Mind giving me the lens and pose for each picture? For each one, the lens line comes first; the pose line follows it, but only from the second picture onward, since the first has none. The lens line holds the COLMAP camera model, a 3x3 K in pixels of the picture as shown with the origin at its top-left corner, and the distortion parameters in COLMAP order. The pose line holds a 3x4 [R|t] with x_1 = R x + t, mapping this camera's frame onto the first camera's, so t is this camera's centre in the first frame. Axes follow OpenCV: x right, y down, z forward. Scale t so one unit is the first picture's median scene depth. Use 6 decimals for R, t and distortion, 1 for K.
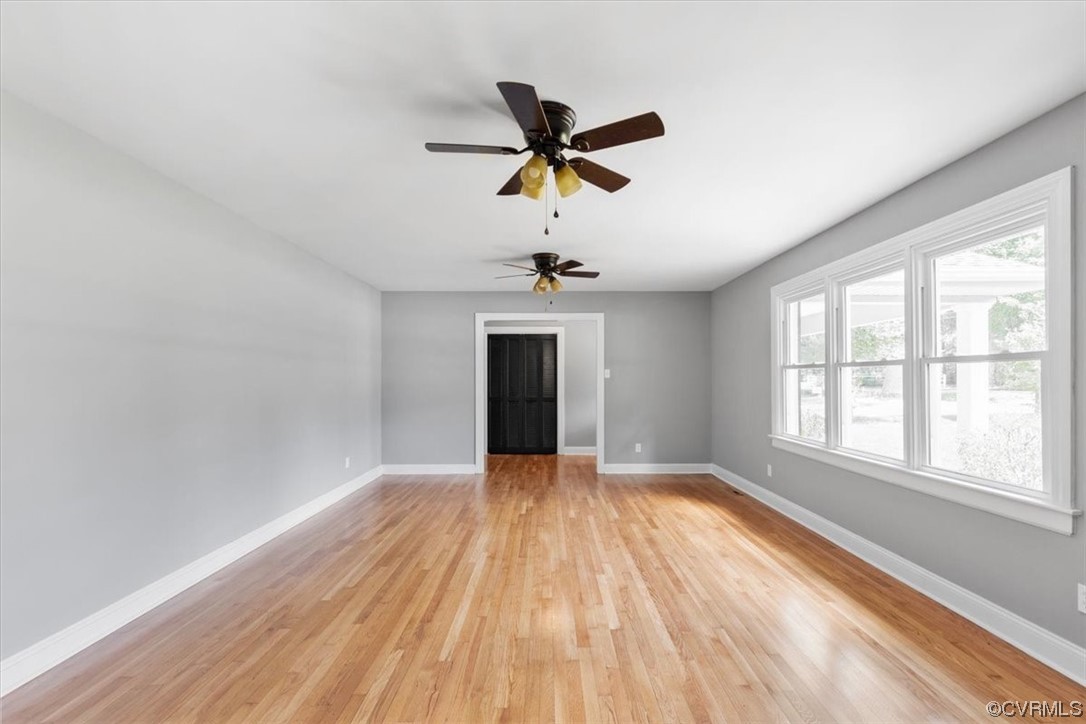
lens RADIAL K [[491.9, 0, 546.9], [0, 491.9, 371.8], [0, 0, 1]] dist [0.009755, -0.002675]
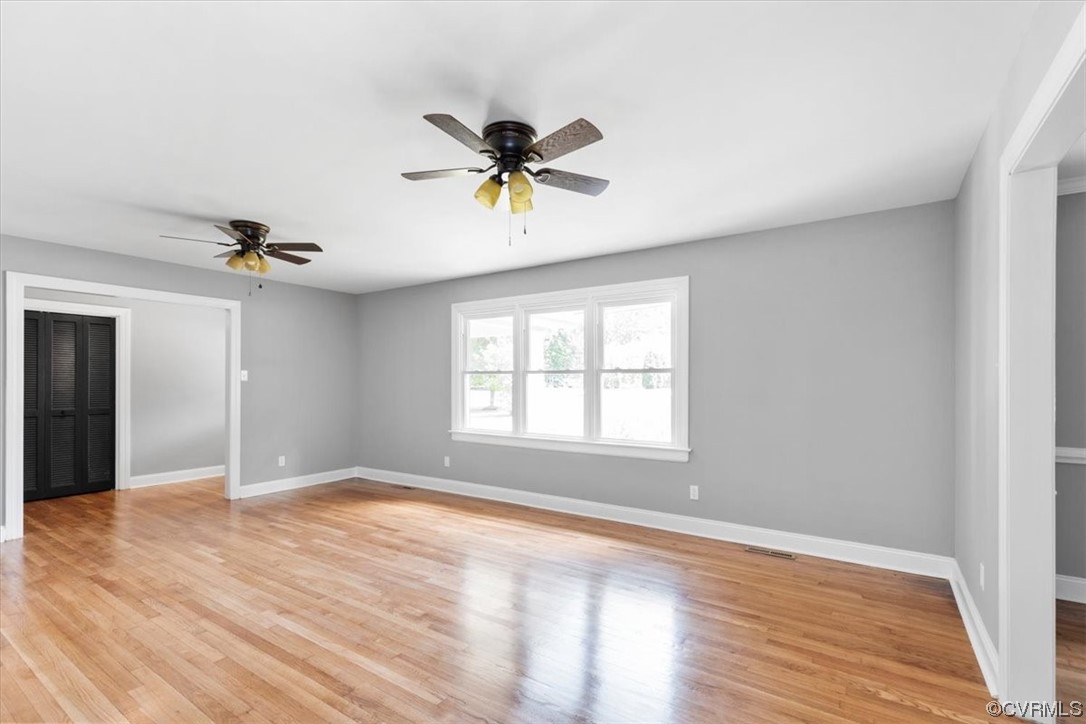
lens RADIAL K [[491.9, 0, 554.7], [0, 491.9, 371.5], [0, 0, 1]] dist [0.009755, -0.002675]
pose [[0.552013, 0.019649, 0.833604, -0.475692], [-0.014063, 0.999800, -0.014254, 0.002596], [-0.833717, -0.003855, 0.552178, 0.193348]]
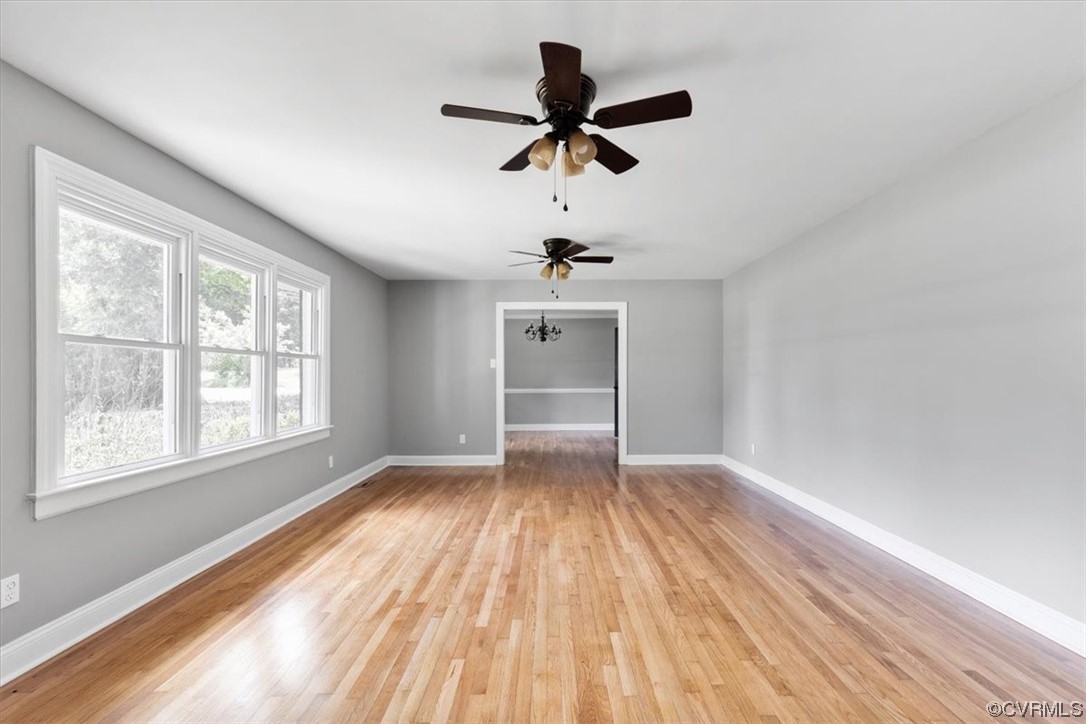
lens RADIAL K [[491.9, 0, 546.1], [0, 491.9, 370.4], [0, 0, 1]] dist [0.009755, -0.002675]
pose [[-0.999924, 0.003979, 0.011679, 0.015331], [0.003679, 0.999665, -0.025610, 0.044719], [-0.011777, -0.025565, -0.999604, 1.770295]]
